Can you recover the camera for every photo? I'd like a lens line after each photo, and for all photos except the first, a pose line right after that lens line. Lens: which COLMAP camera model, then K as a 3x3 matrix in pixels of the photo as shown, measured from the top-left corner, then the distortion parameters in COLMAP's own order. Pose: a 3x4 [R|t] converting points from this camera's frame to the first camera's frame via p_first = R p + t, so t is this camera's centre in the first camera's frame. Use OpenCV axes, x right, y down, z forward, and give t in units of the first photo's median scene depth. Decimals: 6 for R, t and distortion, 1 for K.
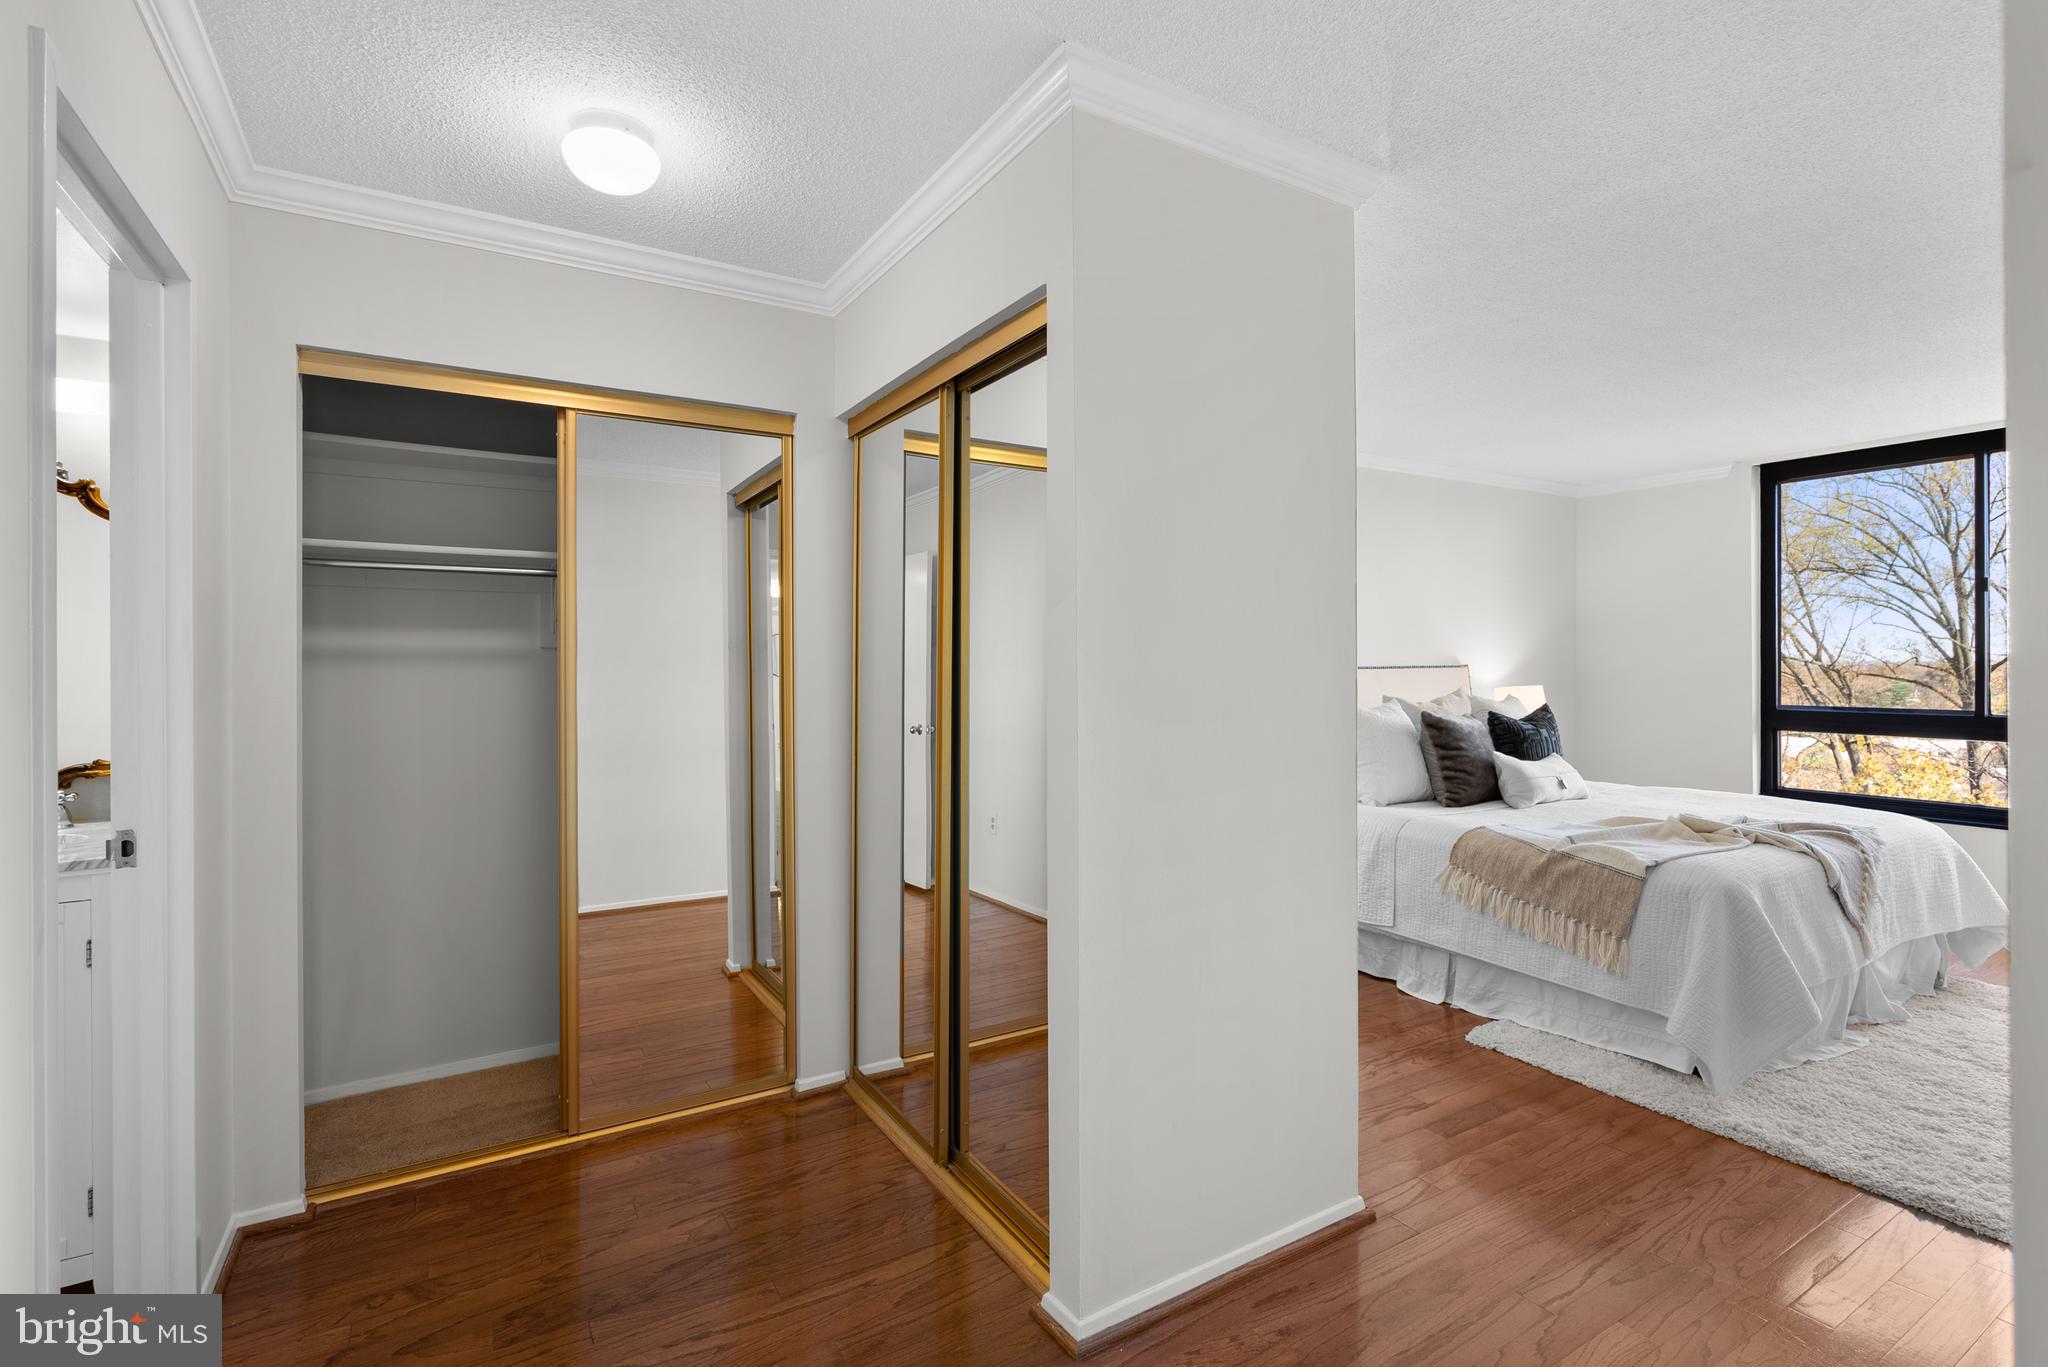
lens RADIAL K [[942.2, 0, 1023.0], [0, 942.2, 666.7], [0, 0, 1]] dist [-0.000548, -0.000165]
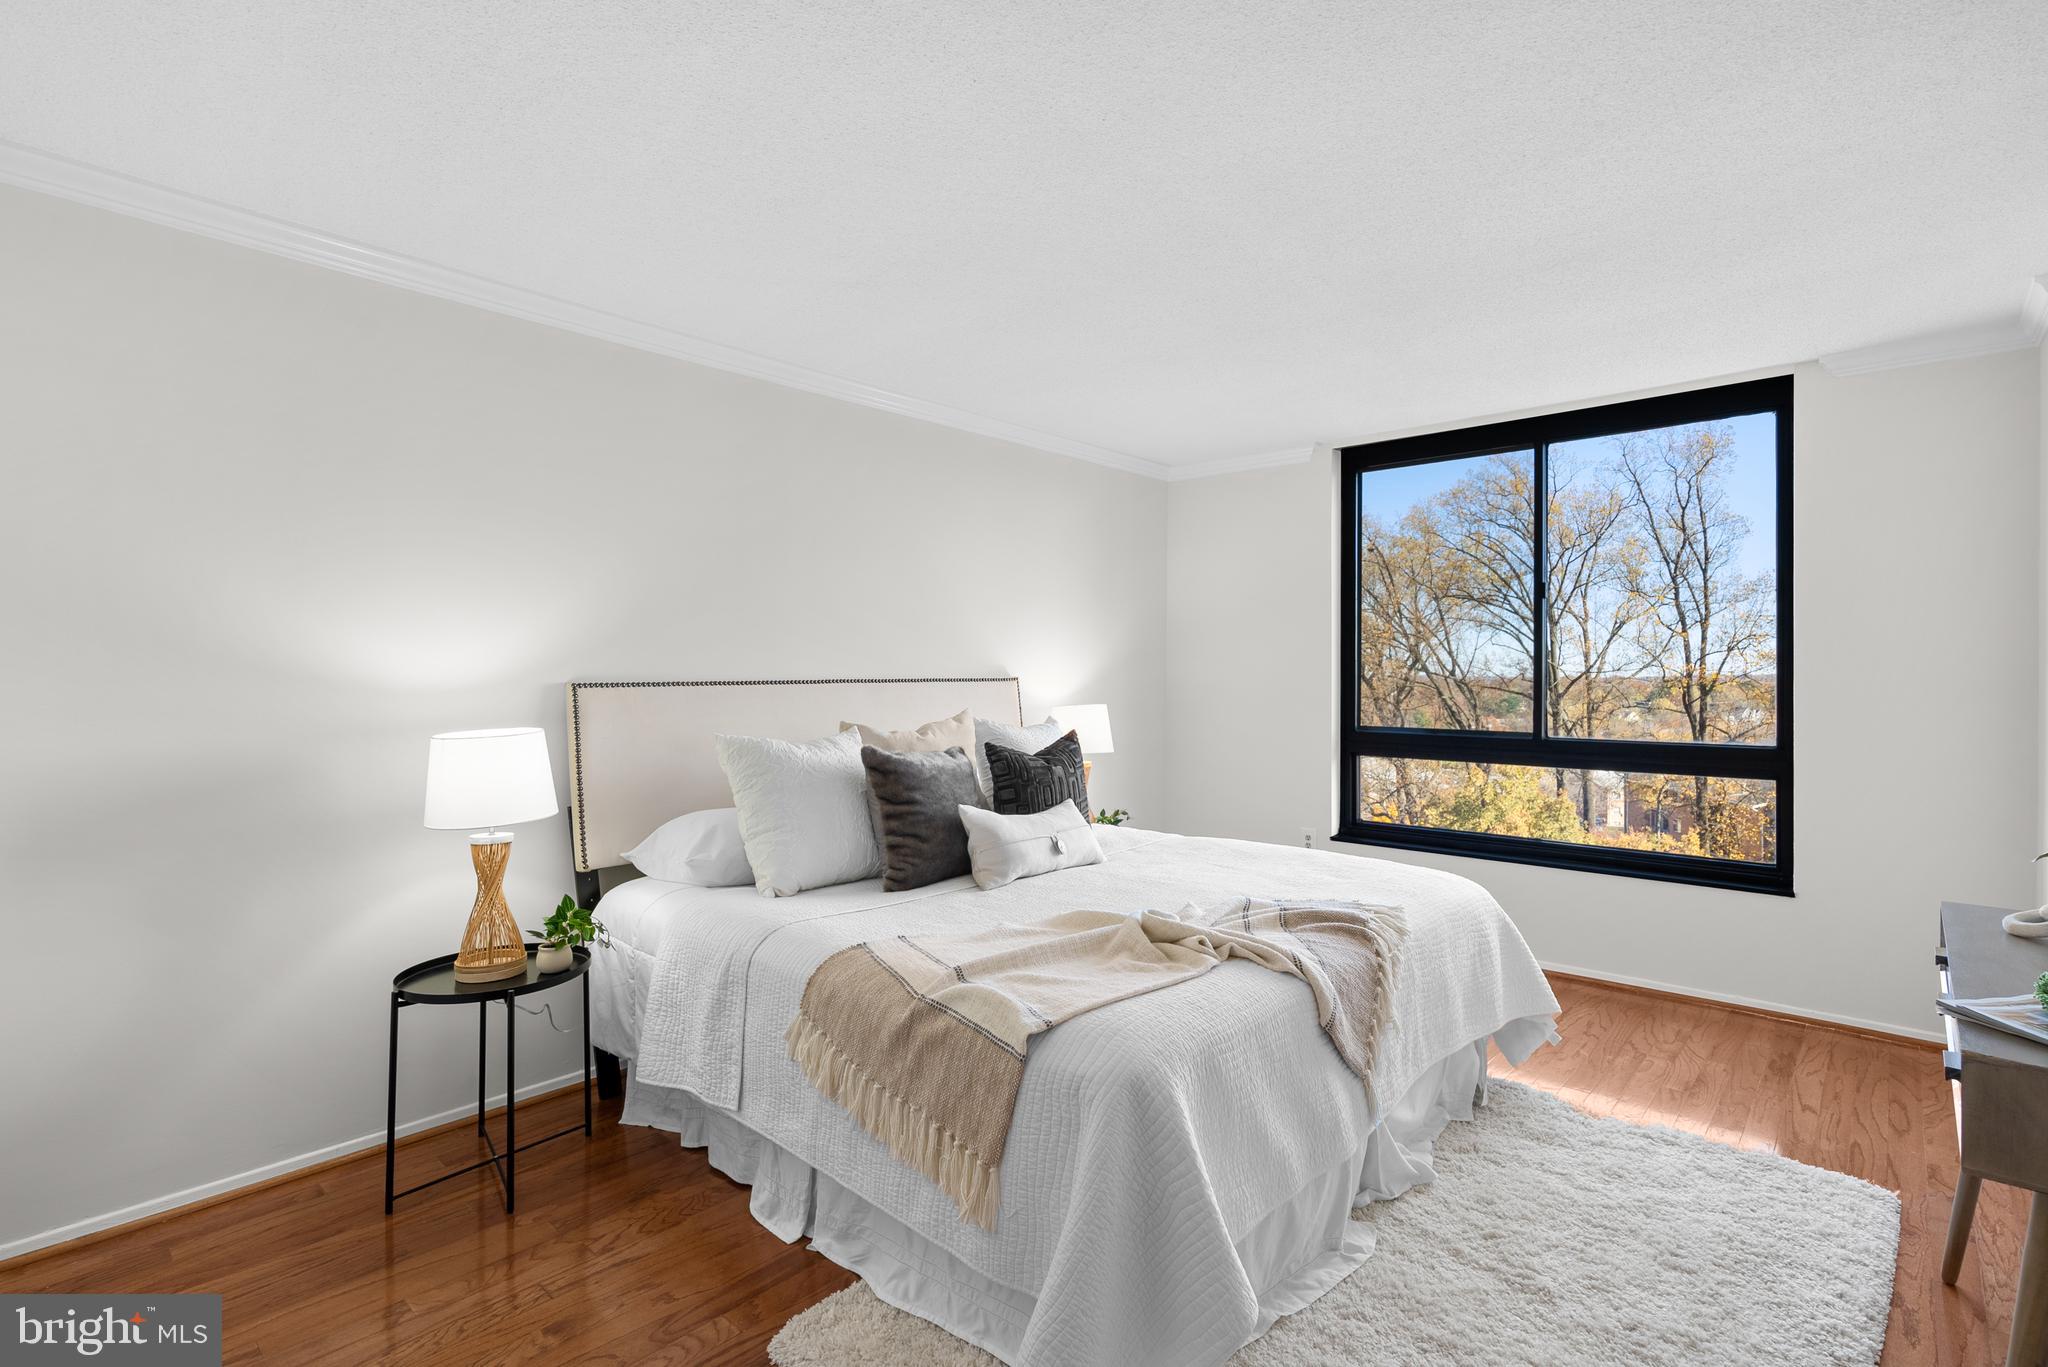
lens RADIAL K [[942.2, 0, 1071.8], [0, 942.2, 673.9], [0, 0, 1]] dist [-0.000548, -0.000165]
pose [[0.952625, 0.008511, 0.304029, 0.425509], [-0.007619, 0.999962, -0.004118, -0.003448], [-0.304053, 0.001607, 0.952654, 0.373557]]
